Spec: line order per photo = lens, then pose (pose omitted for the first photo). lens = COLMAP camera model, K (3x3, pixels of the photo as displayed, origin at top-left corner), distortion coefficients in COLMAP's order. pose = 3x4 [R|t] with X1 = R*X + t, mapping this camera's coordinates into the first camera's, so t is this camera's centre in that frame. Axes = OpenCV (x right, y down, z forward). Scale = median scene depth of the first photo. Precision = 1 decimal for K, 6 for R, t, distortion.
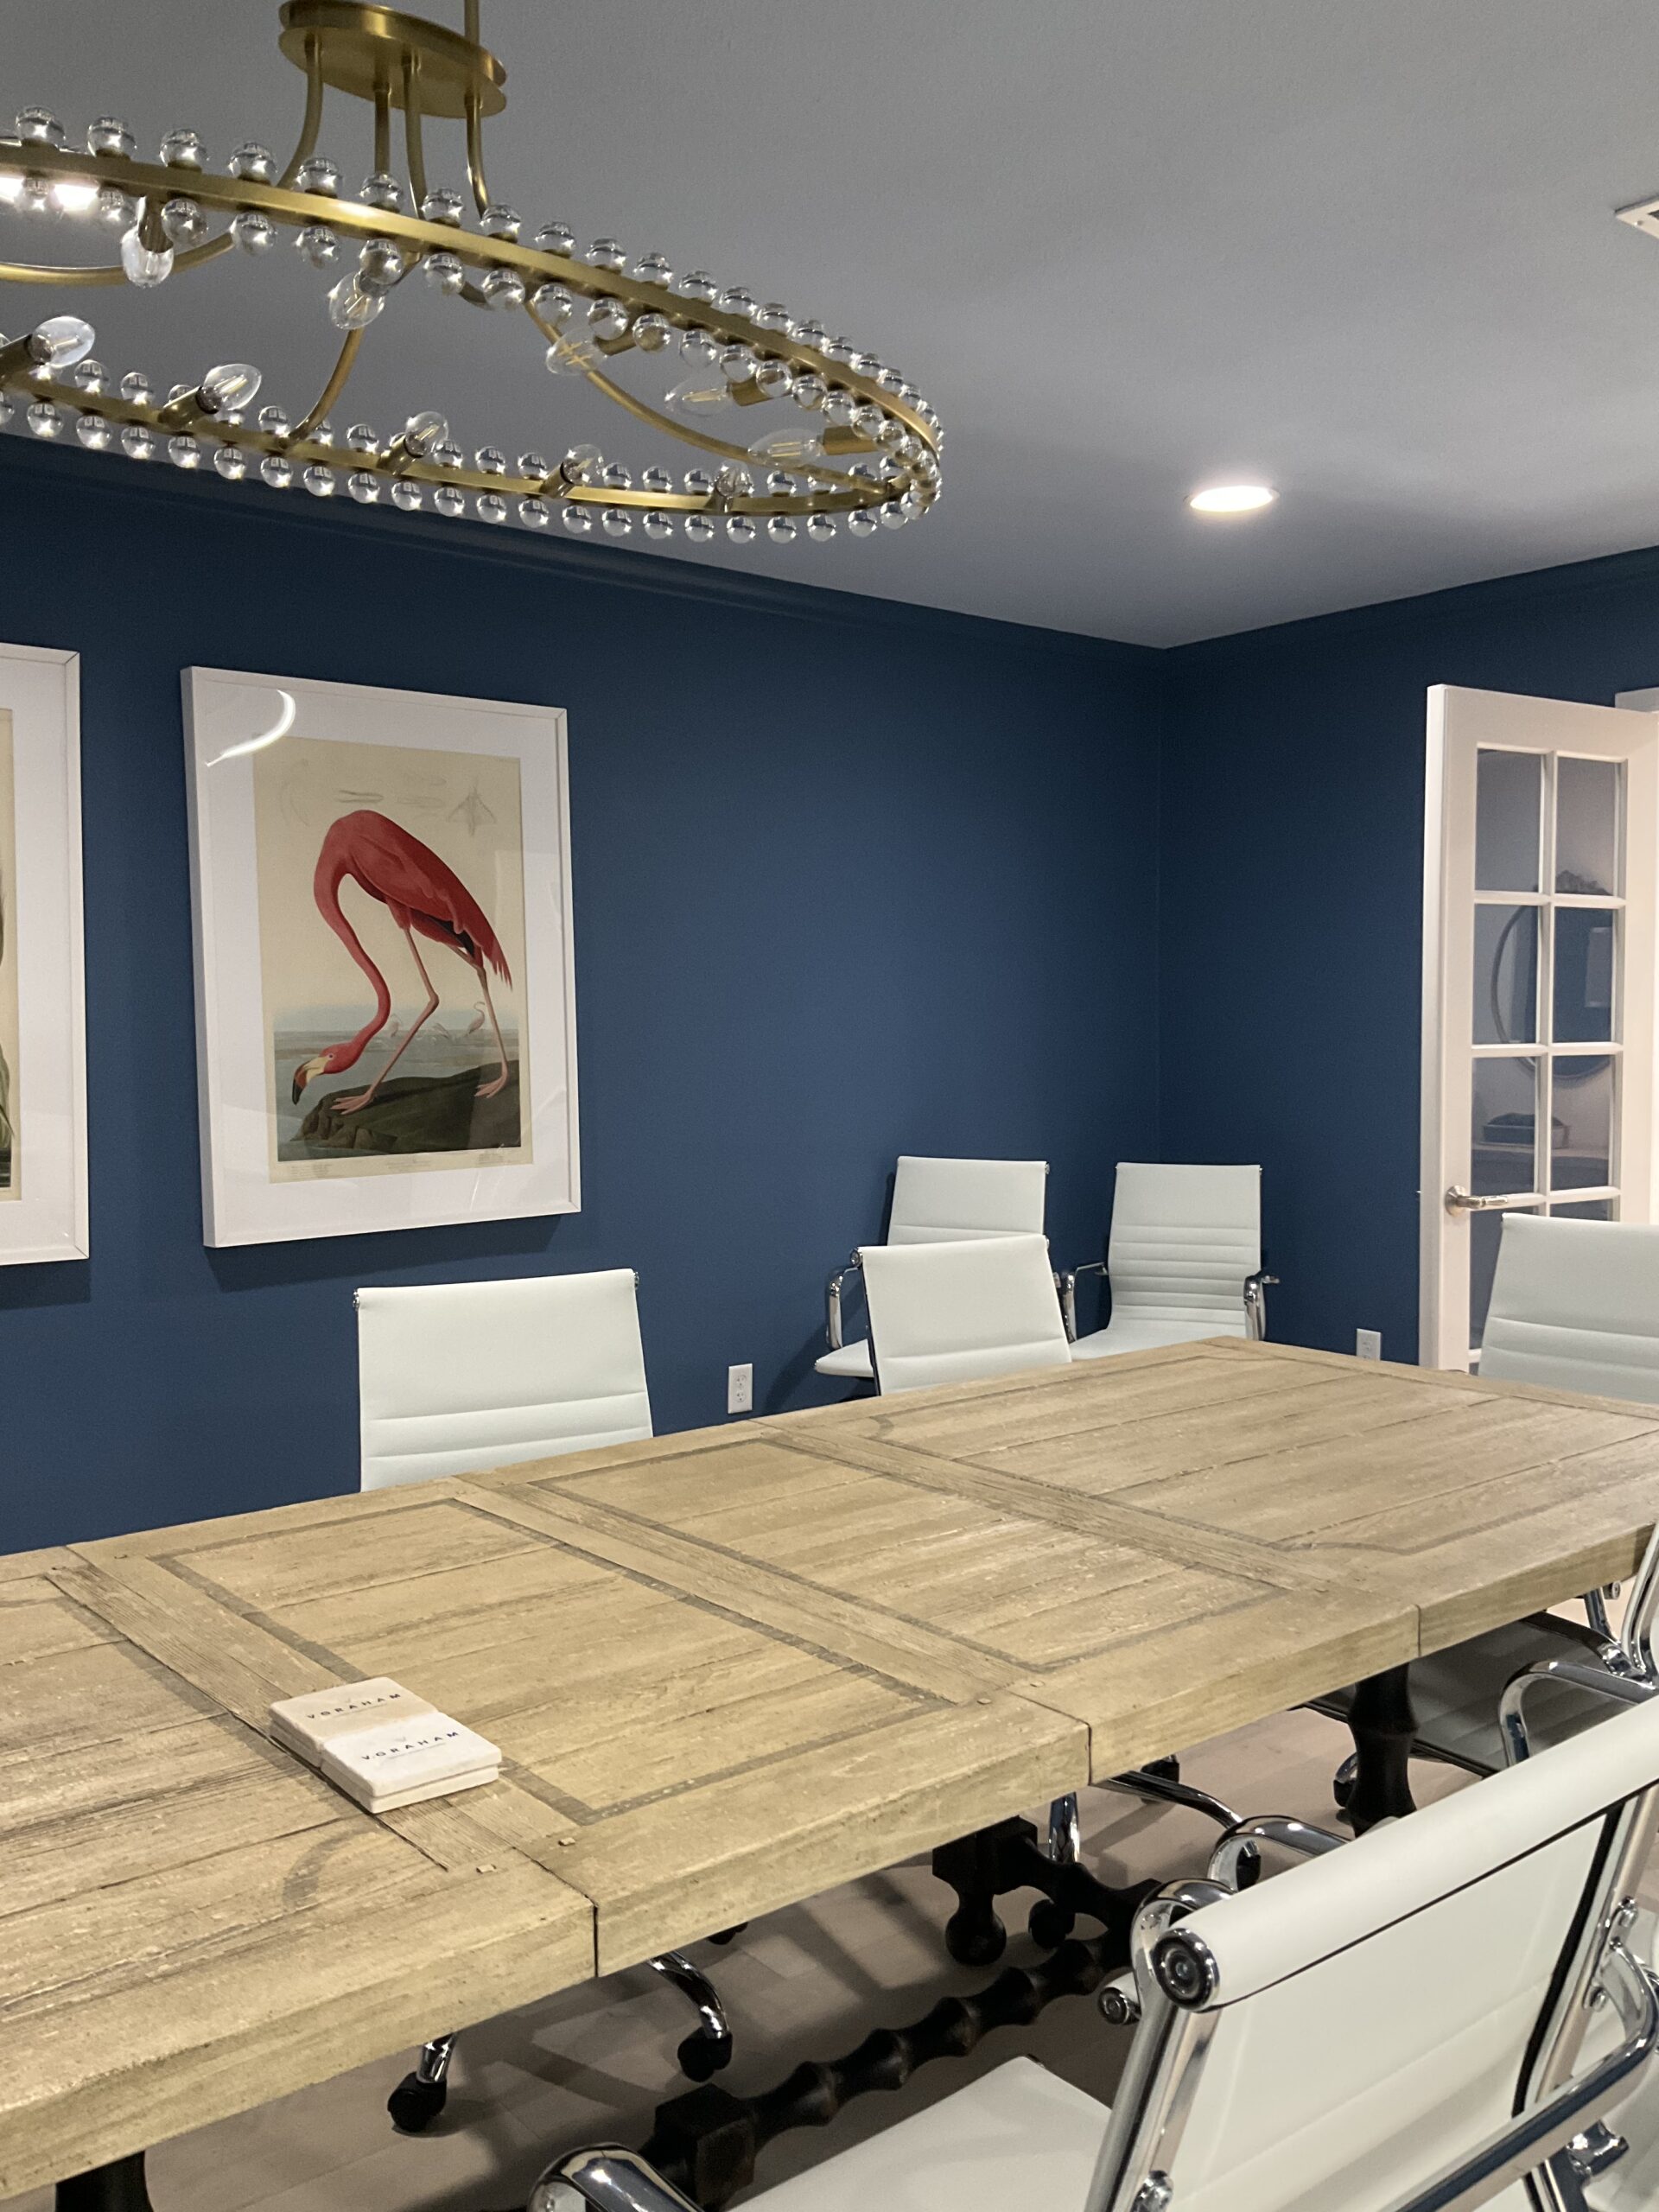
lens RADIAL K [[1811.7, 0, 829.5], [0, 1811.7, 1106.0], [0, 0, 1]] dist [0.093313, -0.208489]
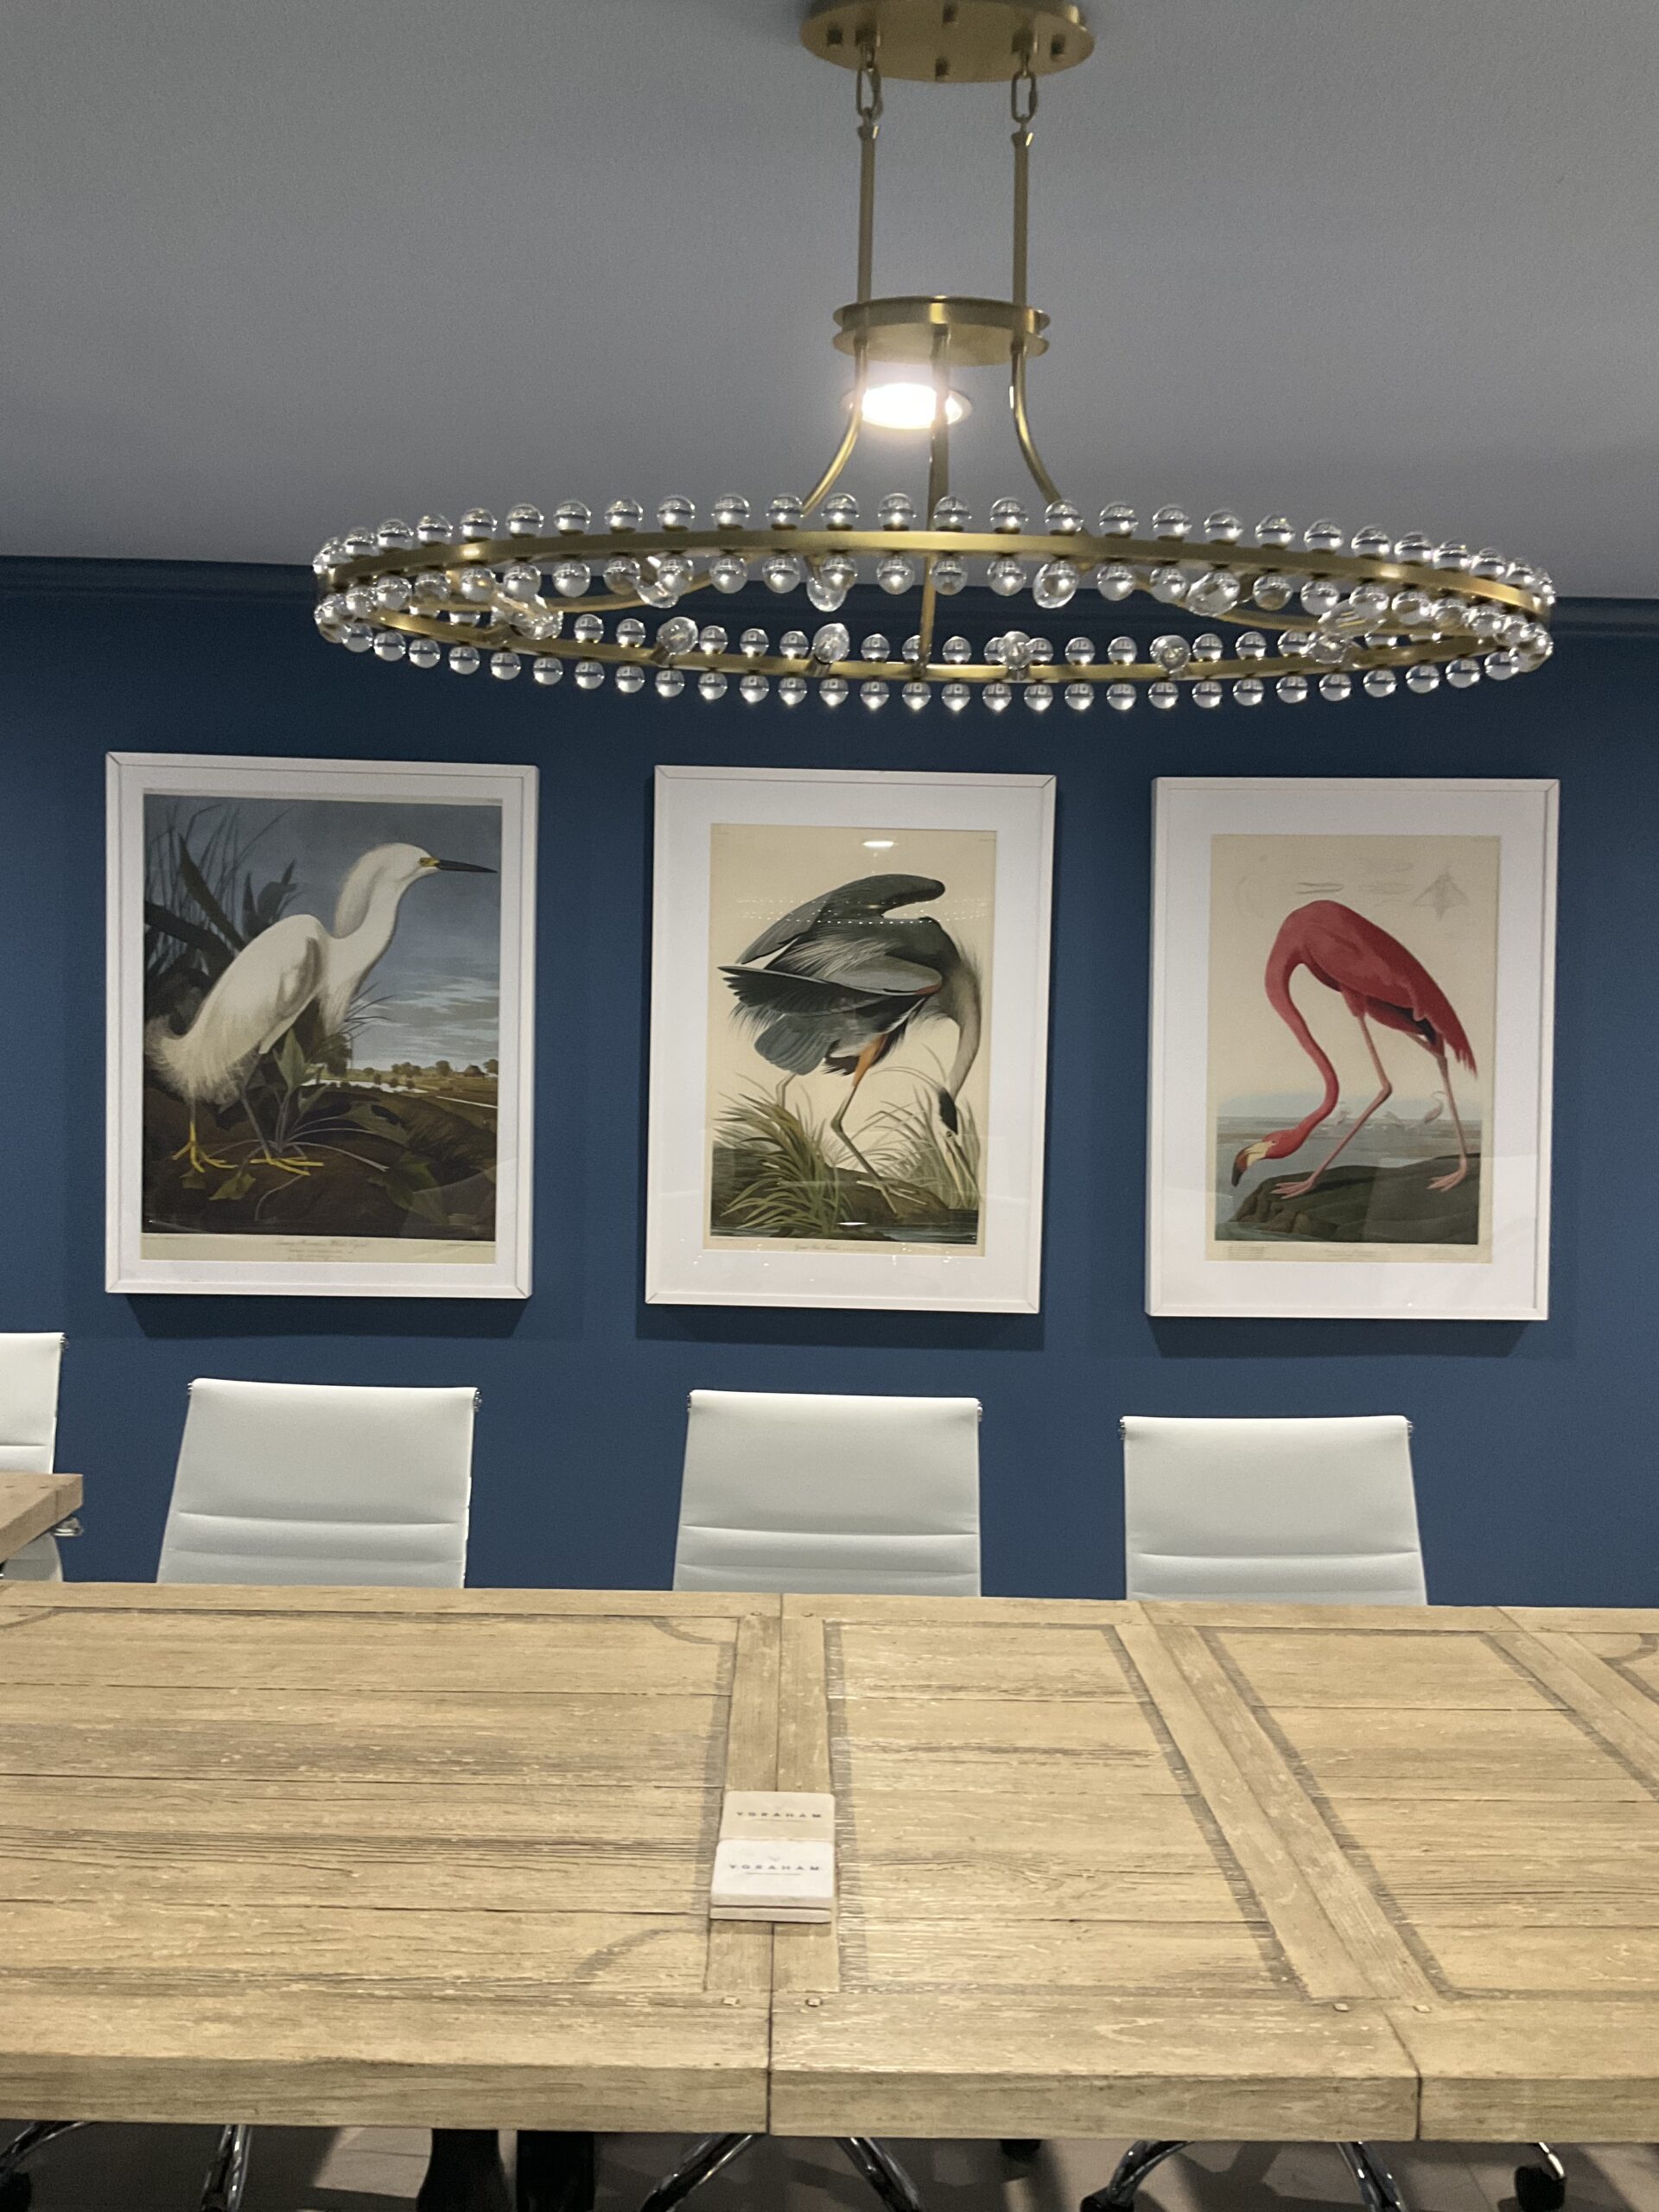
lens RADIAL K [[1811.7, 0, 829.5], [0, 1811.7, 1106.0], [0, 0, 1]] dist [0.093313, -0.208489]
pose [[0.782281, 0.051763, -0.620772, 0.275746], [-0.054568, 0.998405, 0.014487, -0.080782], [0.620532, 0.022541, 0.783857, 0.070020]]
